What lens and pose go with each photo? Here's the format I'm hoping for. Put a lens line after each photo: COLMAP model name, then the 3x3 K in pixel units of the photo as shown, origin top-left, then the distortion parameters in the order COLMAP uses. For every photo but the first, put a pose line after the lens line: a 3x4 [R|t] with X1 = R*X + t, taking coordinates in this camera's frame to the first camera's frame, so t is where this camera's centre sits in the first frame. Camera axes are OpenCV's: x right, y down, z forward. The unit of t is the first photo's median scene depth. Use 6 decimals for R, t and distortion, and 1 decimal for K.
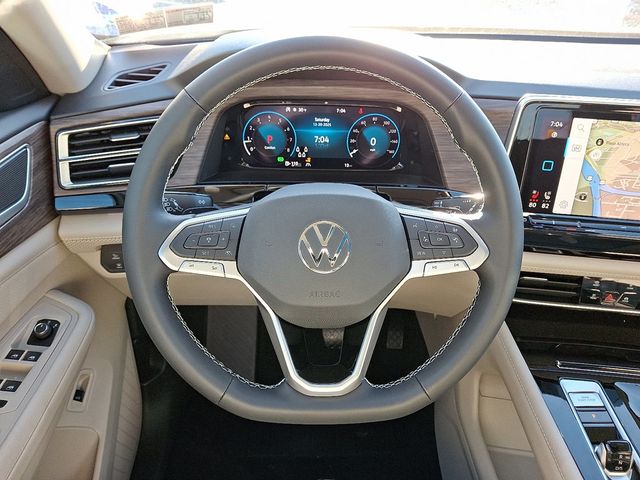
lens RADIAL K [[468.1, 0, 304.2], [0, 468.1, 239.8], [0, 0, 1]] dist [0.066872, -0.000443]
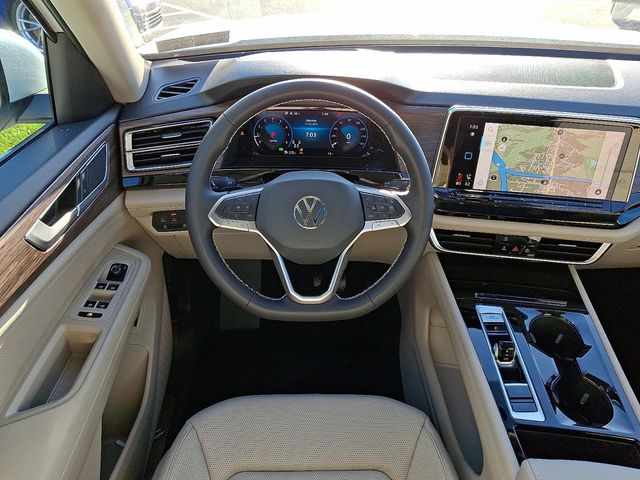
lens RADIAL K [[468.1, 0, 304.2], [0, 468.1, 239.8], [0, 0, 1]] dist [0.066872, -0.000443]
pose [[0.999956, -0.000628, 0.009357, 0.004771], [0.000019, 0.997890, 0.064927, 0.003499], [-0.009378, -0.064924, 0.997846, -0.424058]]
